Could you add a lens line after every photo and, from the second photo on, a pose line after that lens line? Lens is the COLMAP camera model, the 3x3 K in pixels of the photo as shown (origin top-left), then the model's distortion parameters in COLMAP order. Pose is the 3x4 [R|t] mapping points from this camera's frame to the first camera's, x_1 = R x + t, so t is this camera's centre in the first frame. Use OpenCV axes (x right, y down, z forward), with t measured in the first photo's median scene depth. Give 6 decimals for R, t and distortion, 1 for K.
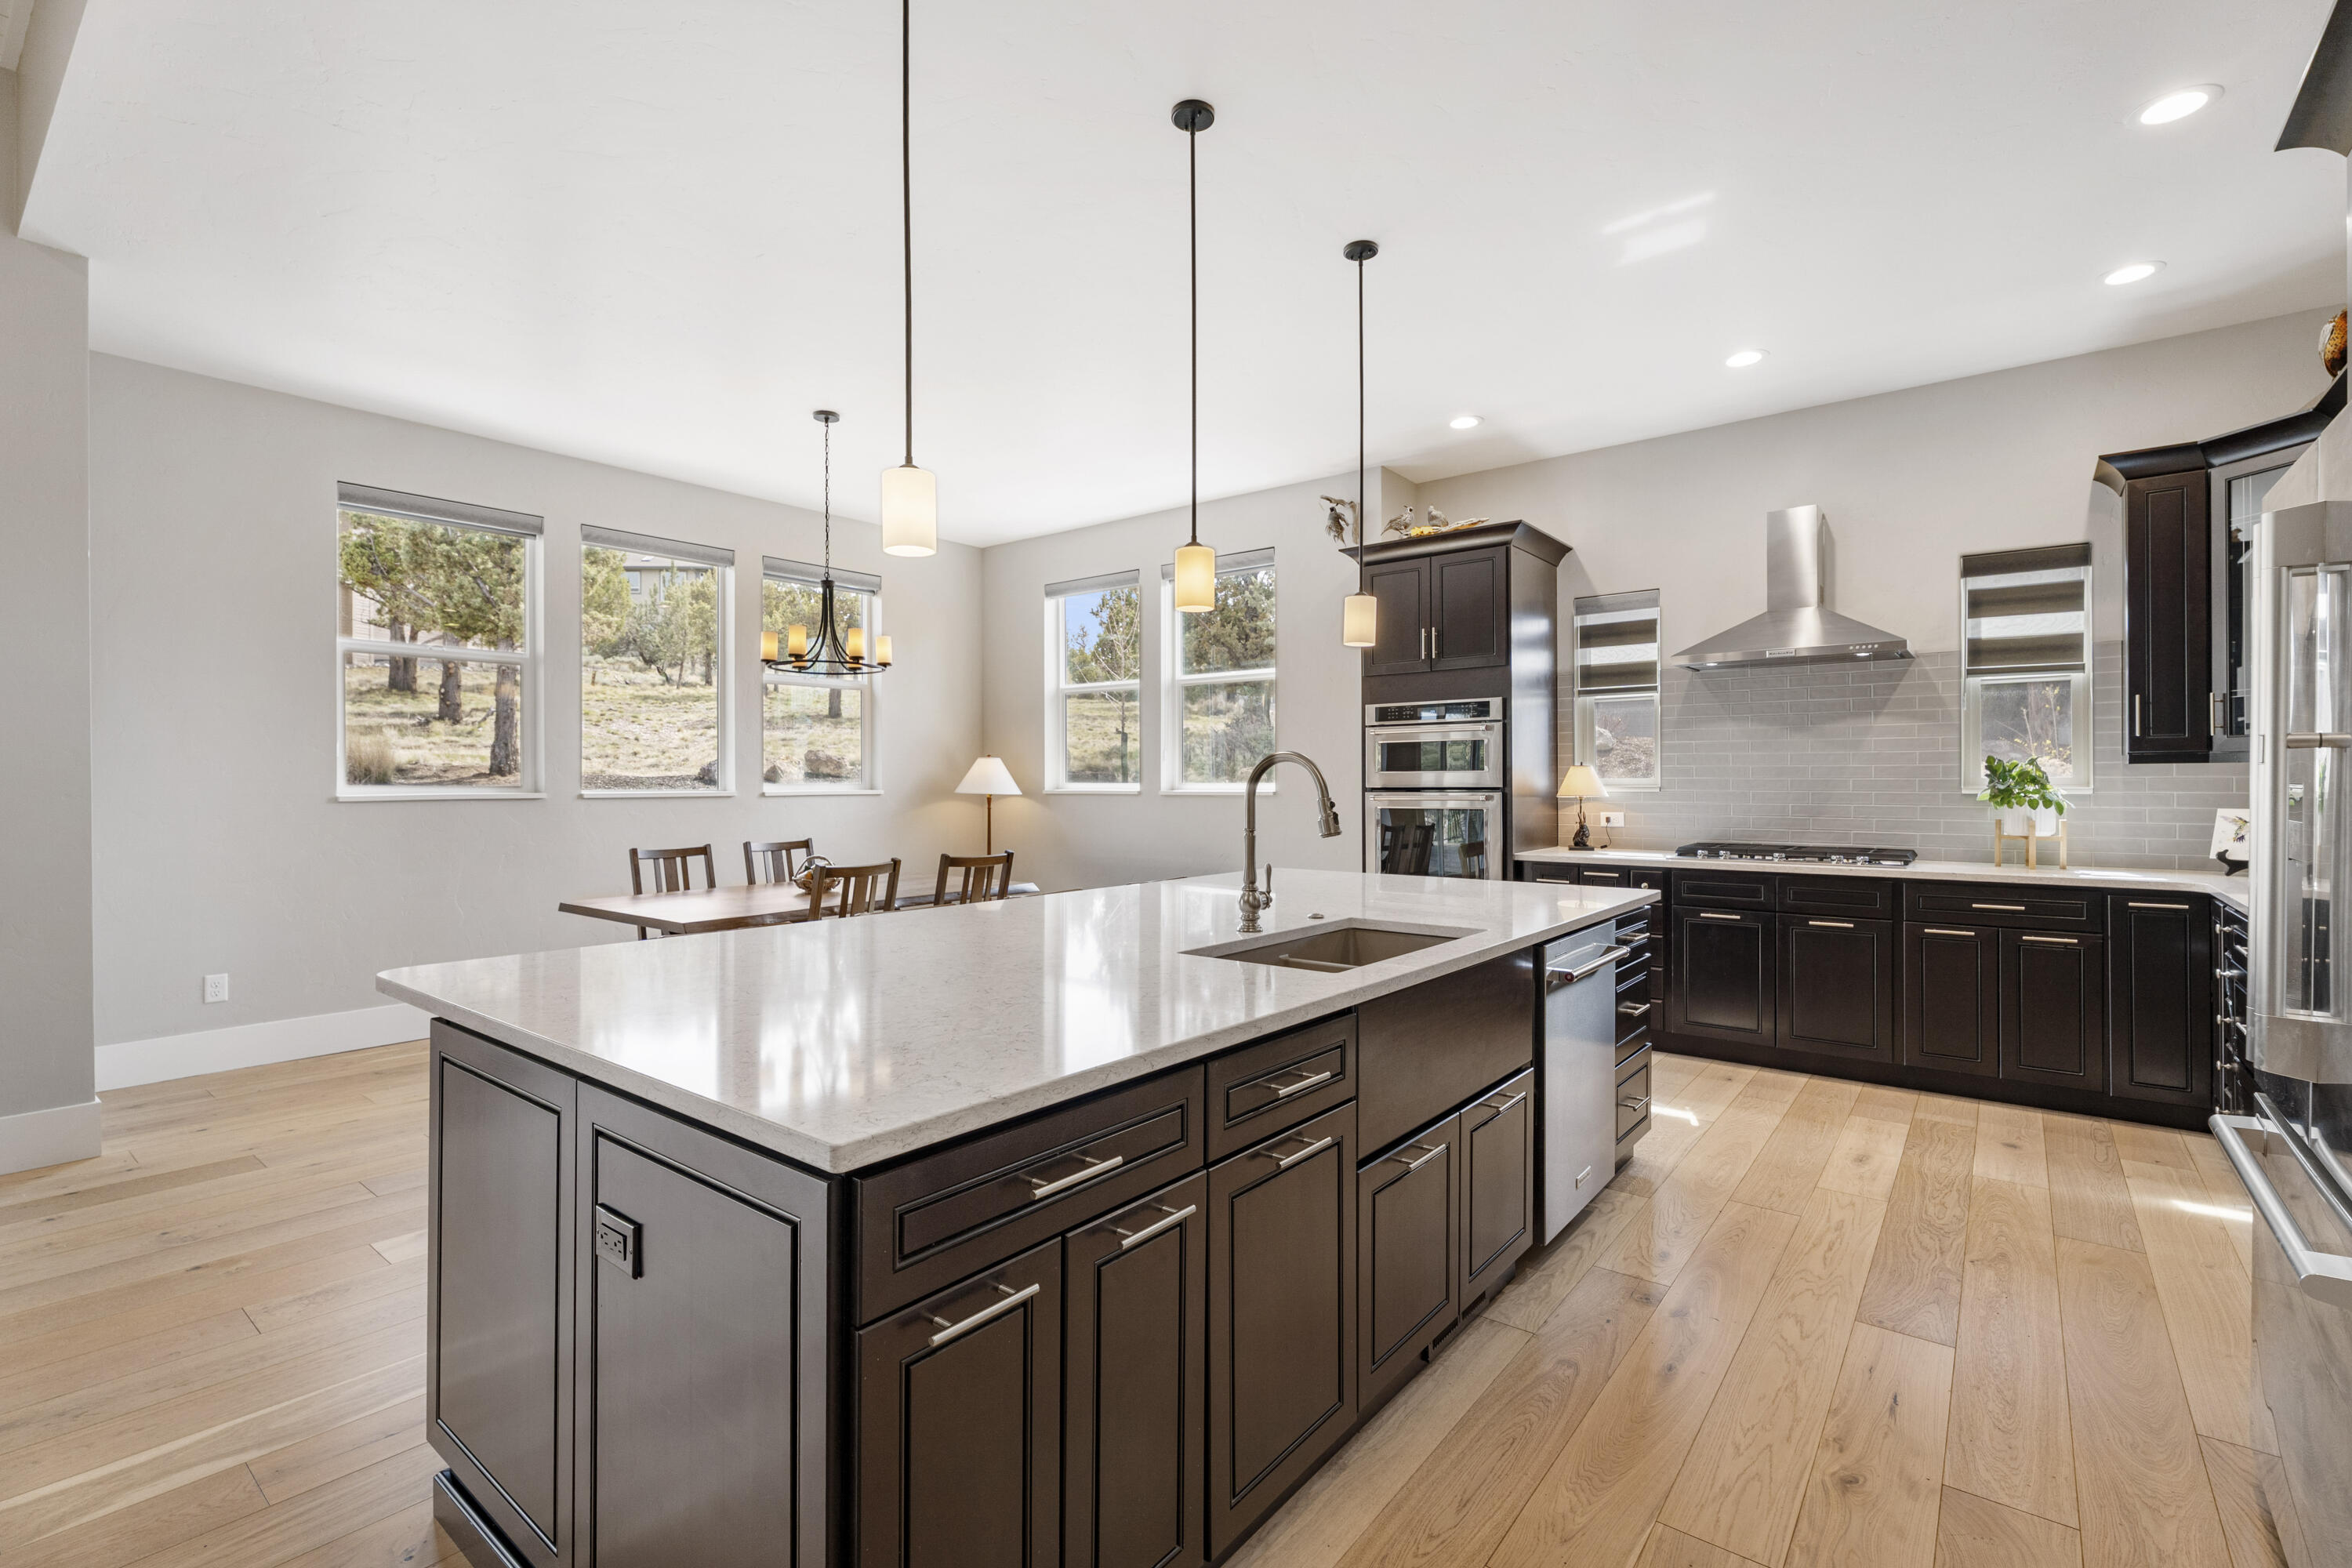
lens RADIAL K [[1049.5, 0, 1167.7], [0, 1049.5, 778.6], [0, 0, 1]] dist [0.004802, -0.001245]
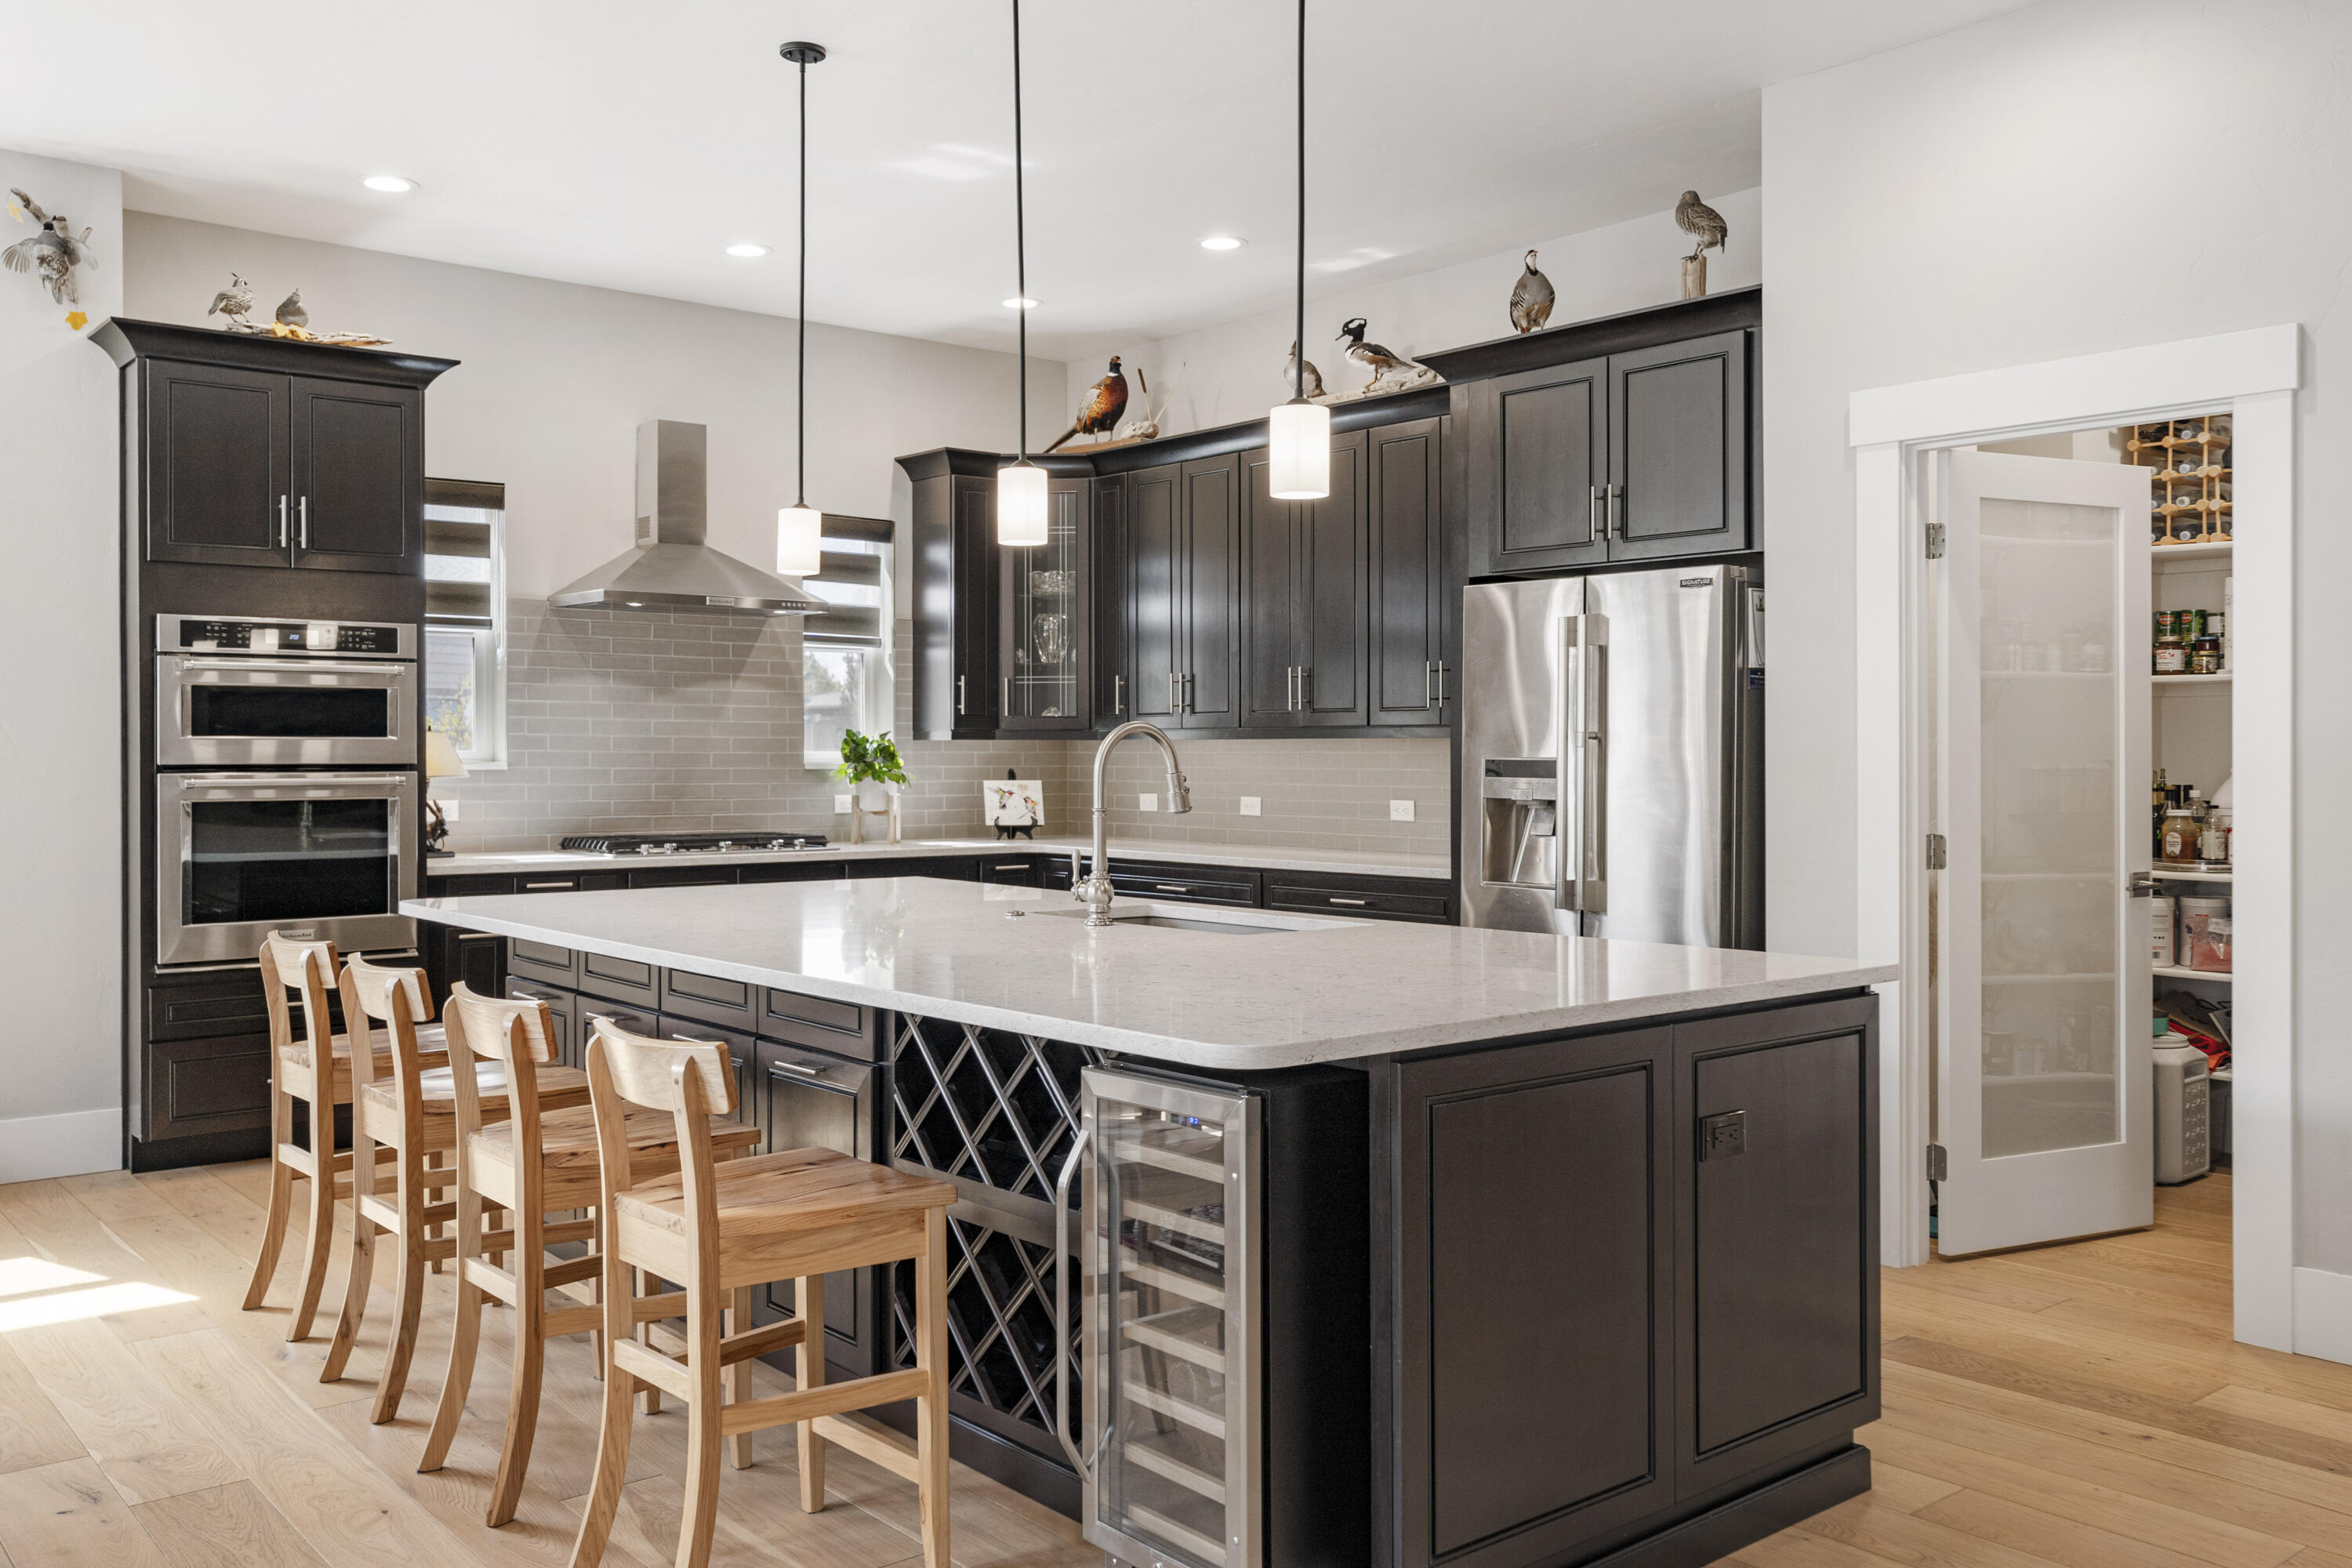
lens RADIAL K [[1907.3, 0, 1165.7], [0, 1907.3, 760.1], [0, 0, 1]] dist [-0.006435, 0.000089]
pose [[0.198370, 0.000602, 0.980127, -0.773932], [-0.004279, 0.999991, 0.000252, 0.004163], [-0.980118, -0.004244, 0.198371, 0.330771]]
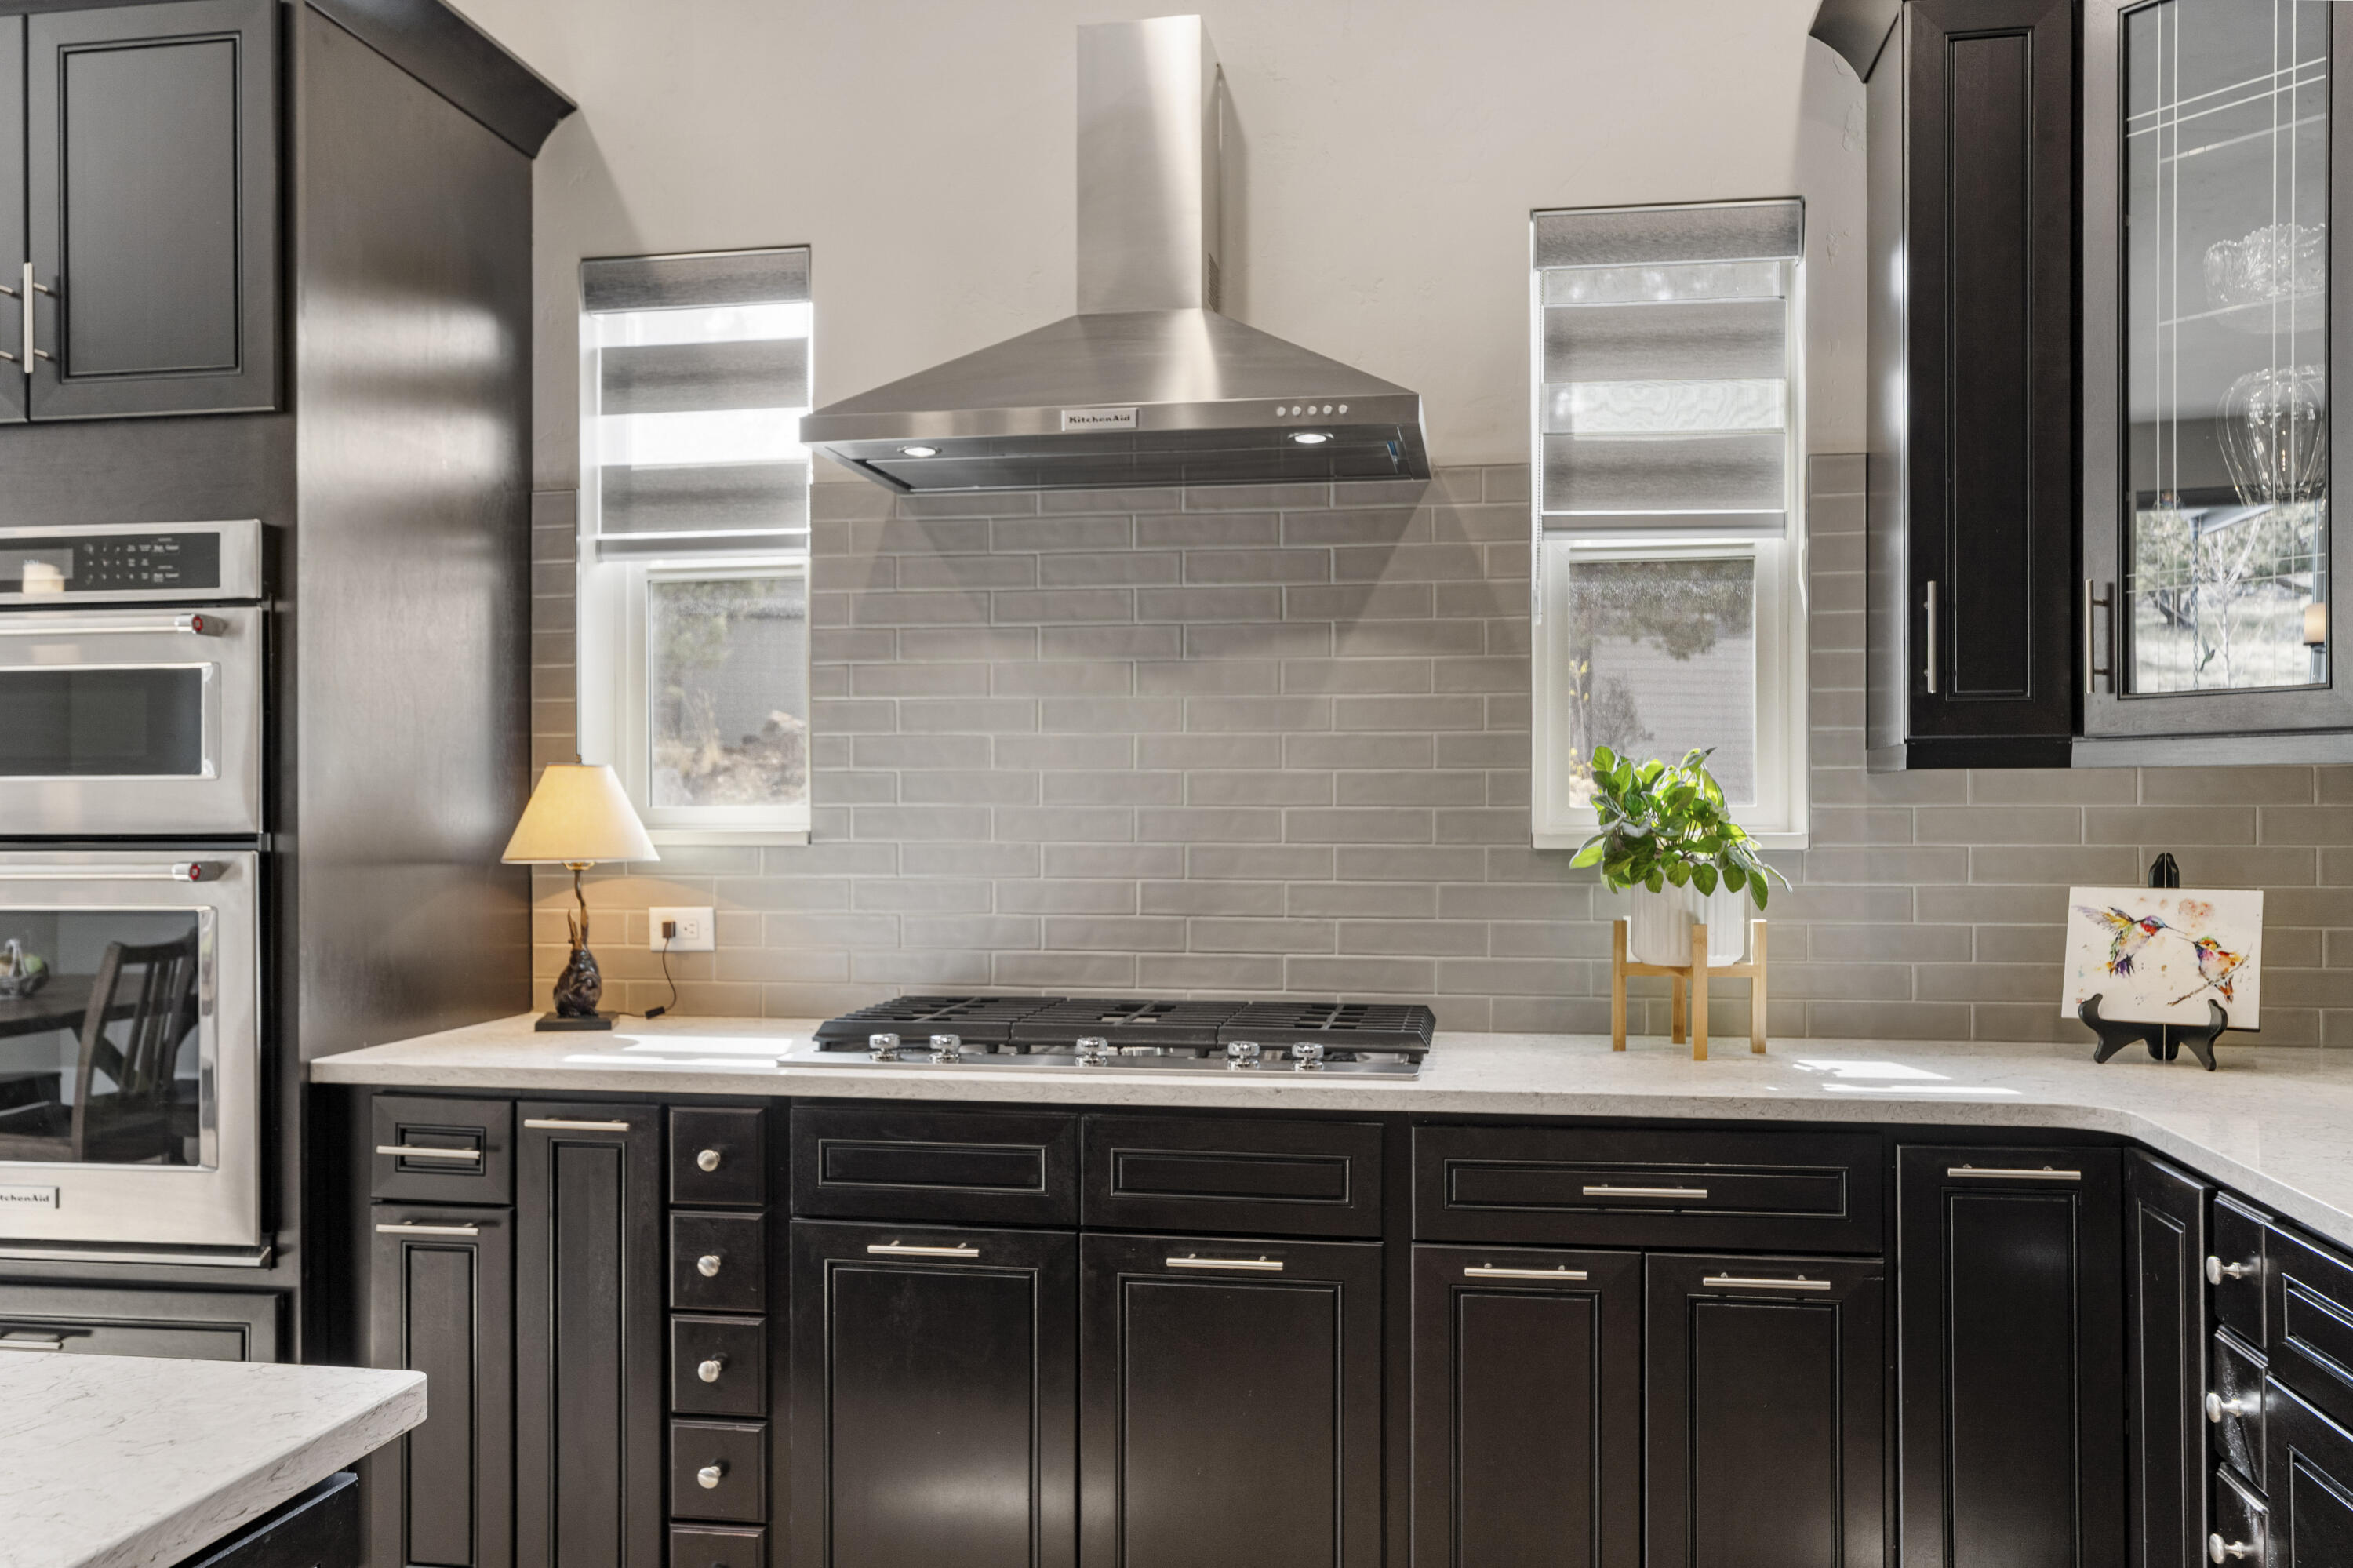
lens RADIAL K [[1908.1, 0, 1179.6], [0, 1908.1, 808.4], [0, 0, 1]] dist [-0.006435, 0.000089]
pose [[0.871852, 0.003427, 0.489757, 0.296313], [-0.003252, 0.999994, -0.001209, 0.001126], [-0.489758, -0.000539, 0.871858, 0.444319]]
